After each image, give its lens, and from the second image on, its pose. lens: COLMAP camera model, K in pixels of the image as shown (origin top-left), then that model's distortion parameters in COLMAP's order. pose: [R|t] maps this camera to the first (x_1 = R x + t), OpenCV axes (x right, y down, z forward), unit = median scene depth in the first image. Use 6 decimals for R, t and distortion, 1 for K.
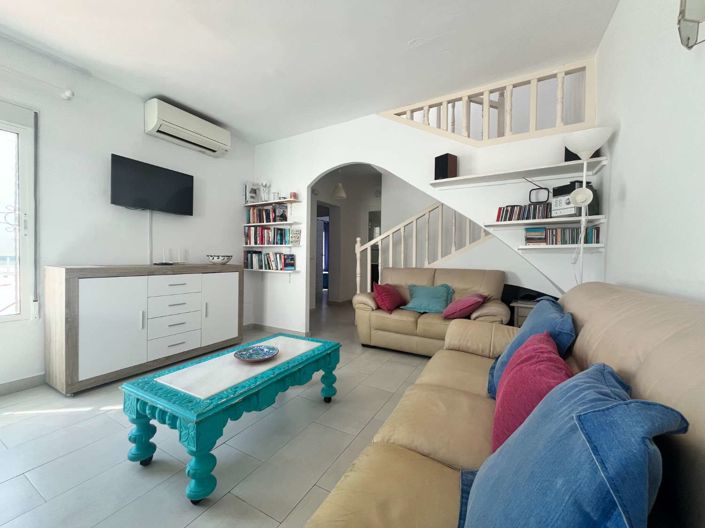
lens RADIAL K [[284.1, 0, 351.1], [0, 284.1, 260.8], [0, 0, 1]] dist [-0.003354, -0.000724]
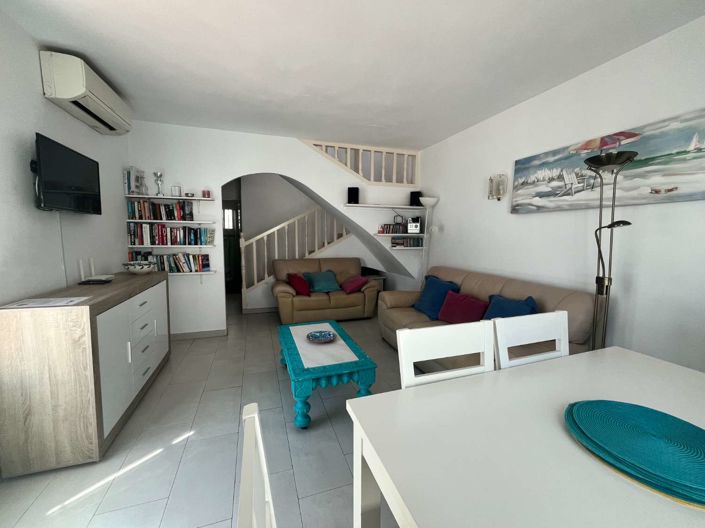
lens RADIAL K [[284.1, 0, 349.1], [0, 284.1, 262.7], [0, 0, 1]] dist [-0.003354, -0.000724]
pose [[0.675073, -0.080370, 0.733360, -0.599756], [0.008870, 0.994861, 0.100864, -0.089734], [-0.737698, -0.061585, 0.672316, -0.019100]]
